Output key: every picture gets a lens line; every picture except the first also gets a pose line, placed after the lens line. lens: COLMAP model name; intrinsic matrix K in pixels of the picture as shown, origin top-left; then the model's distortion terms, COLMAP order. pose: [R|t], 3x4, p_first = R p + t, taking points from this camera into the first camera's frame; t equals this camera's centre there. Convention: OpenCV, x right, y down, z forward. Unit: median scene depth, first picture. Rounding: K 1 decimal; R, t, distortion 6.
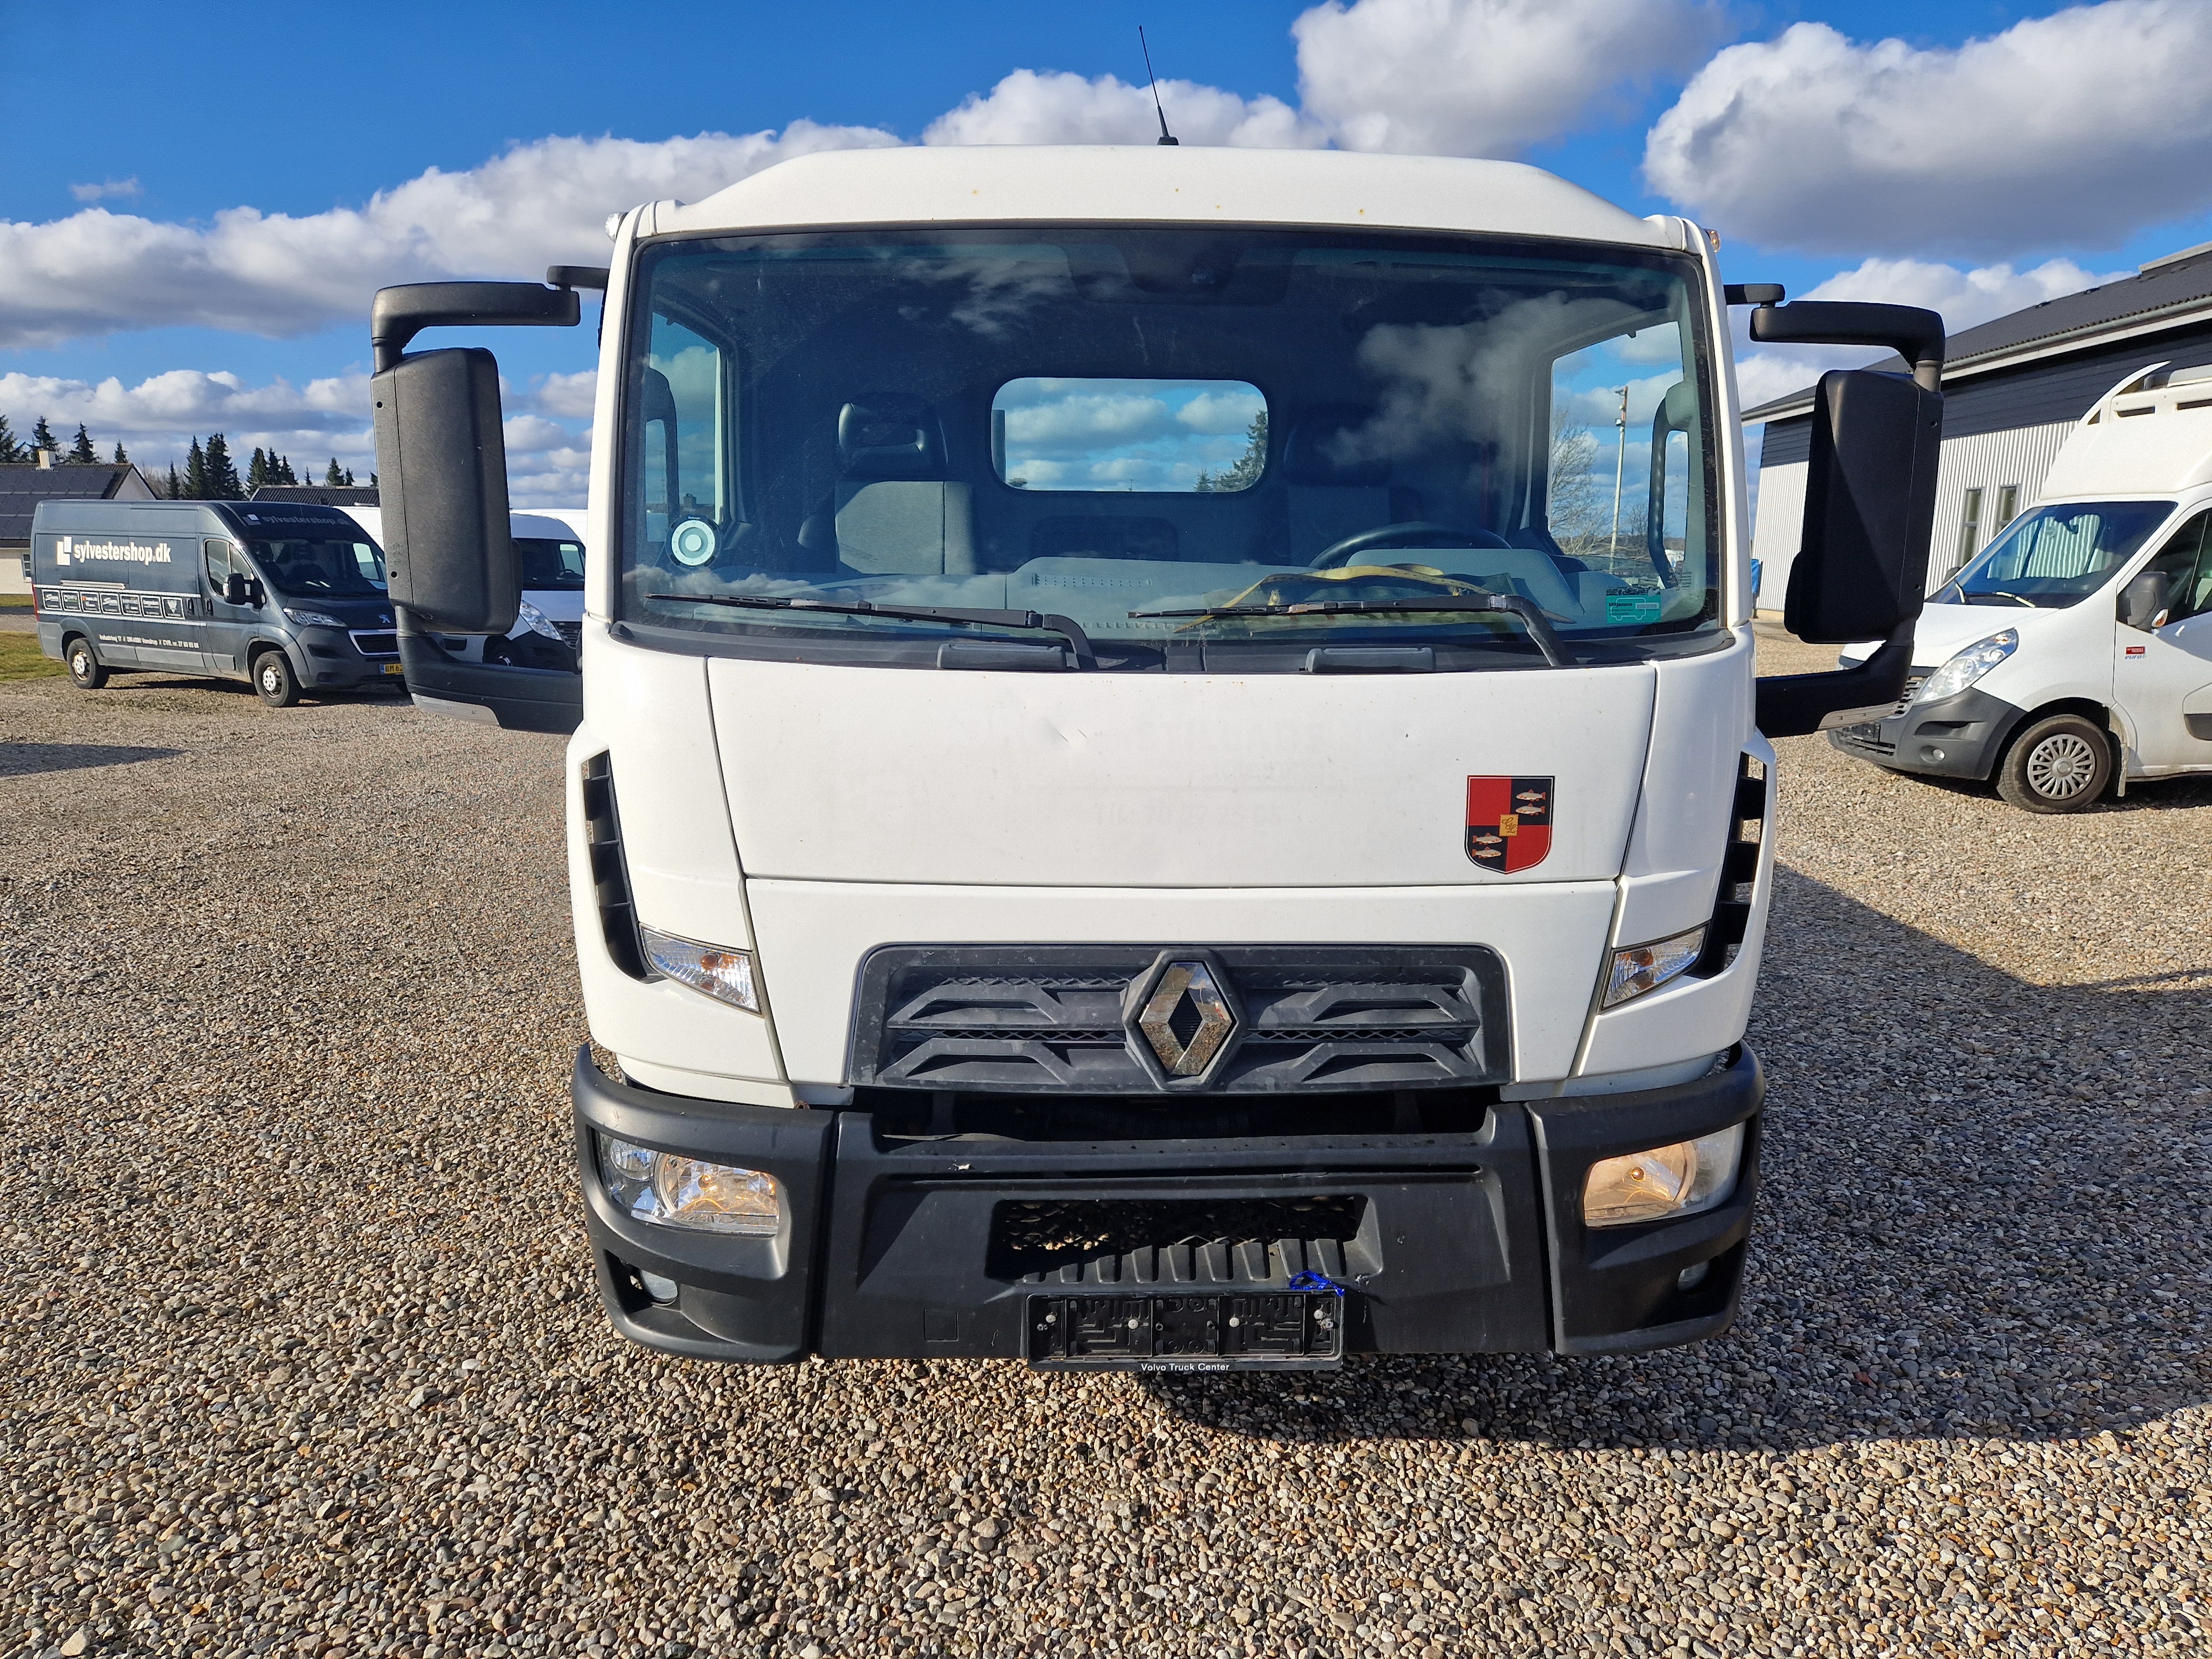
lens RADIAL K [[1473.6, 0, 1106.0], [0, 1473.6, 829.5], [0, 0, 1]] dist [0.063204, -0.051470]
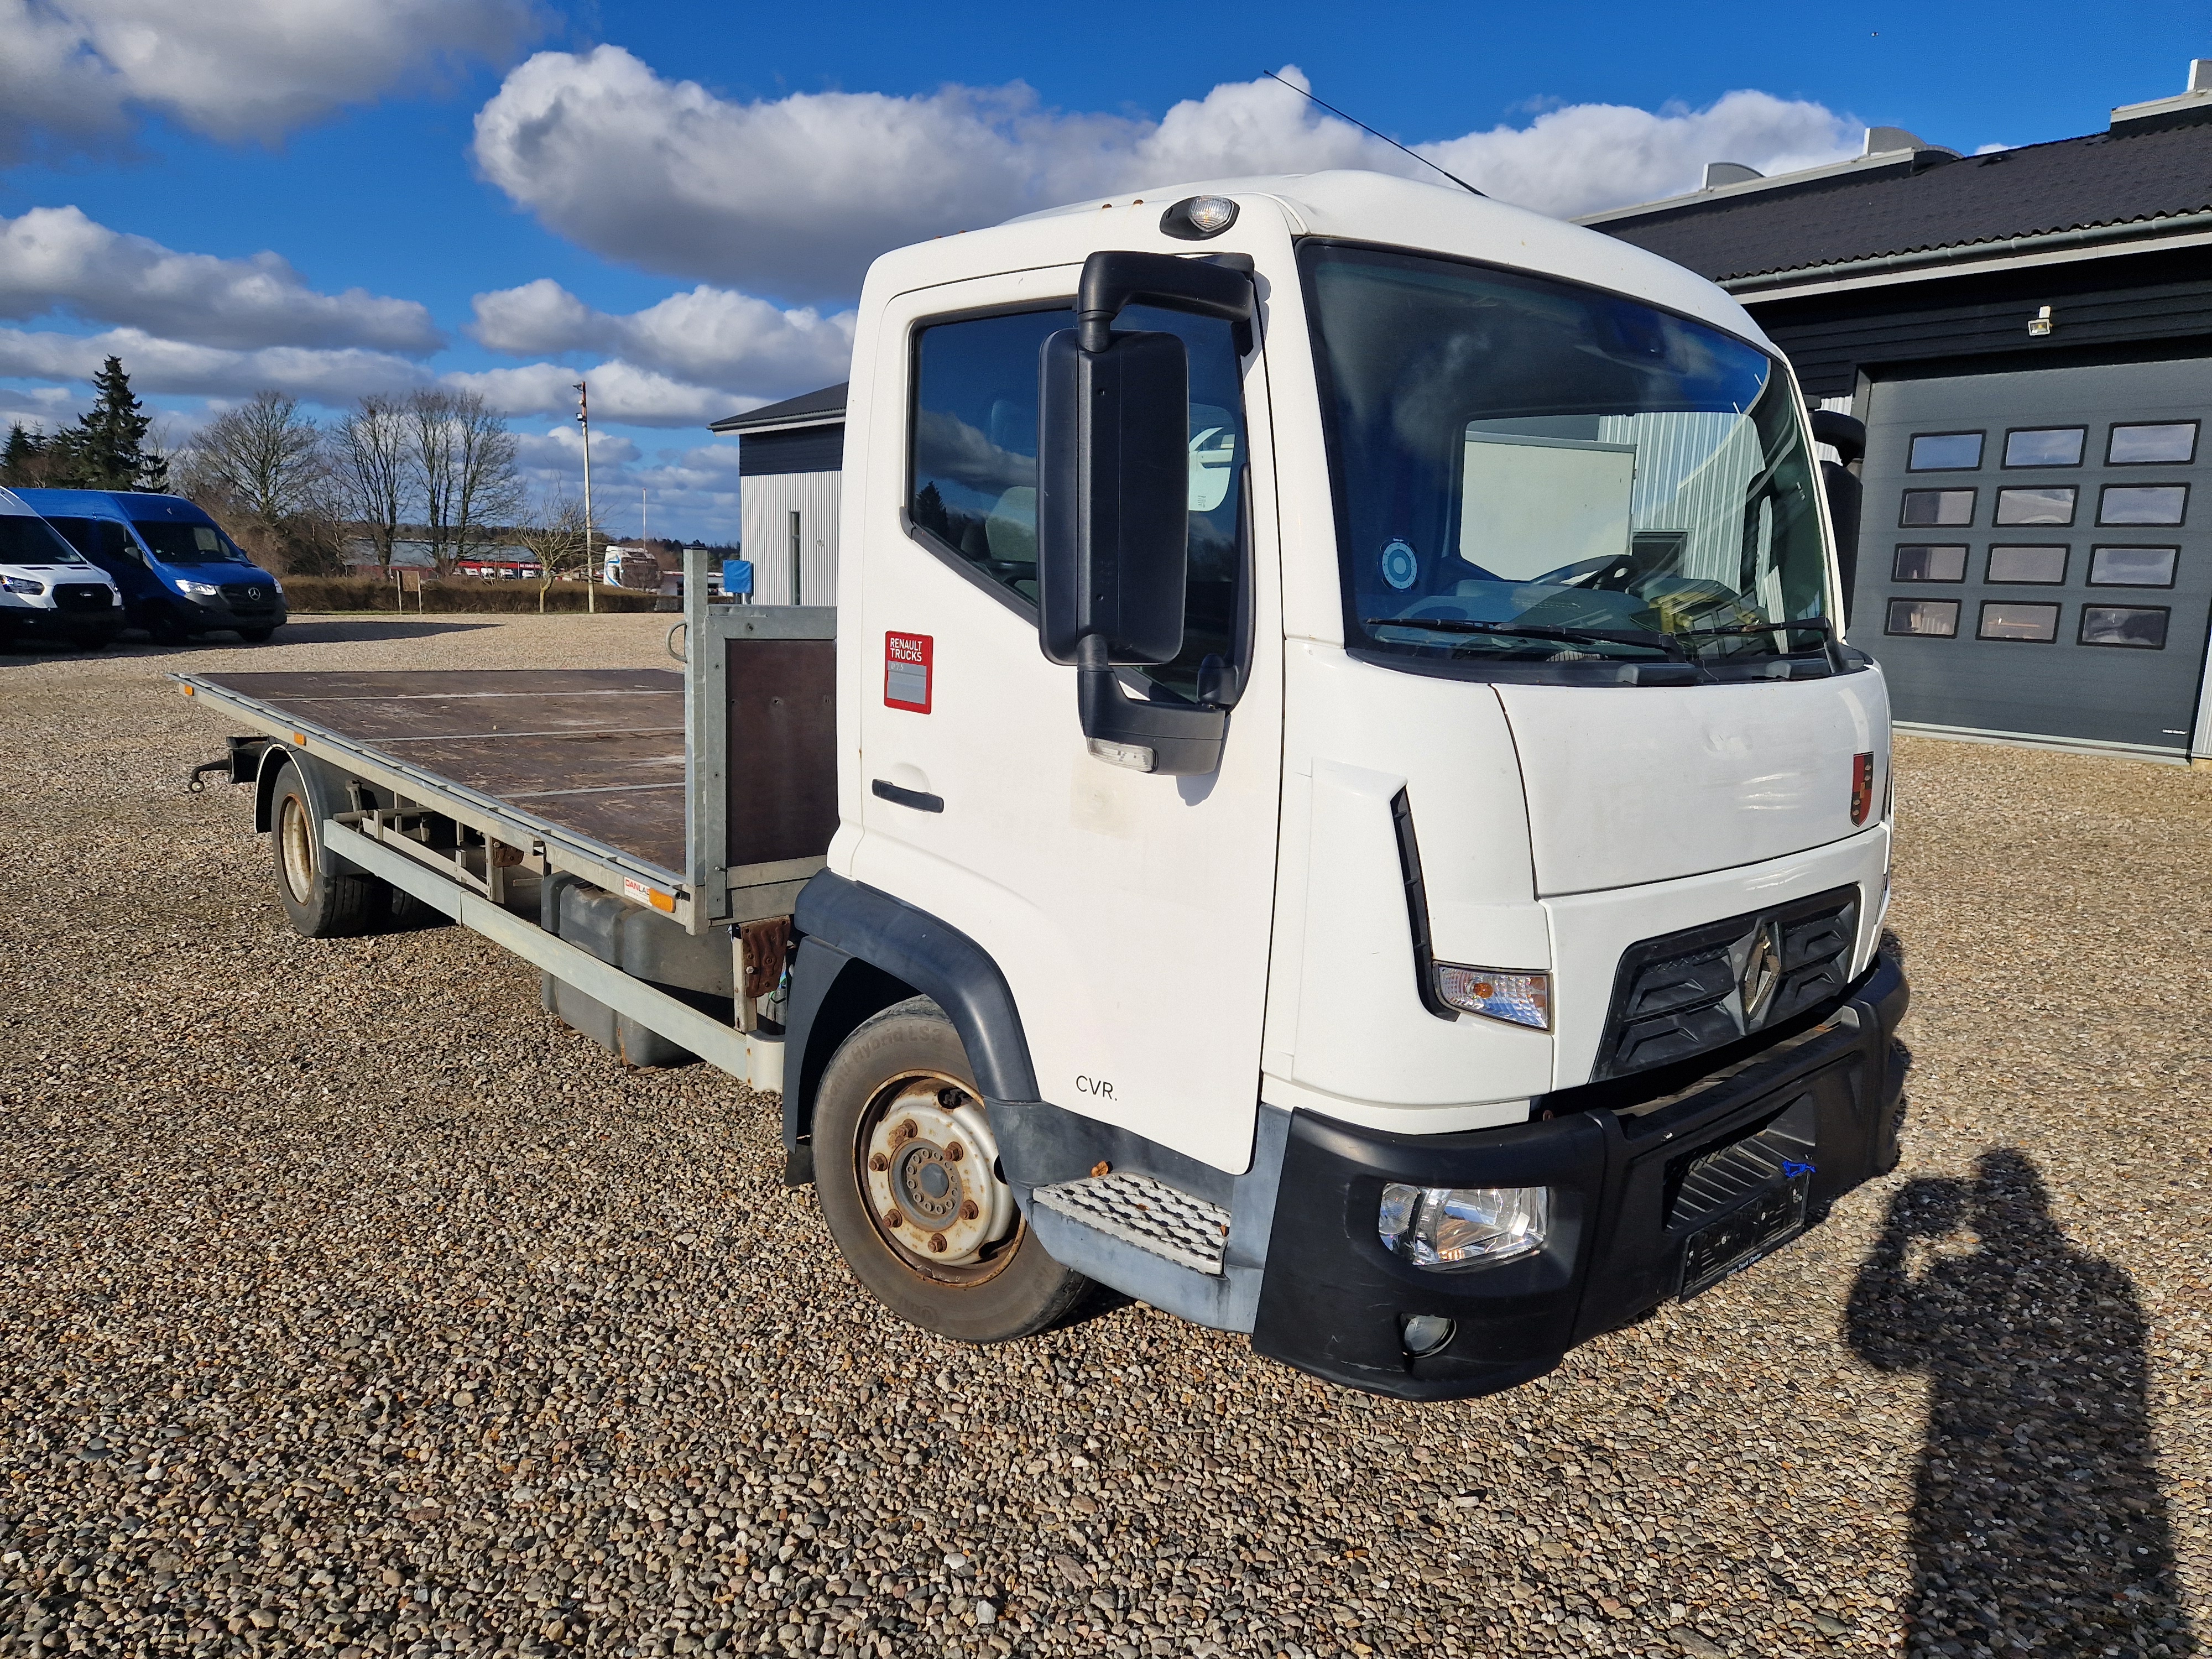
lens RADIAL K [[1473.6, 0, 1106.0], [0, 1473.6, 829.5], [0, 0, 1]] dist [0.063204, -0.051470]
pose [[0.755886, -0.090149, 0.648467, -1.063411], [0.088509, 0.995453, 0.035215, -0.072621], [-0.648692, 0.030777, 0.760428, 0.395028]]
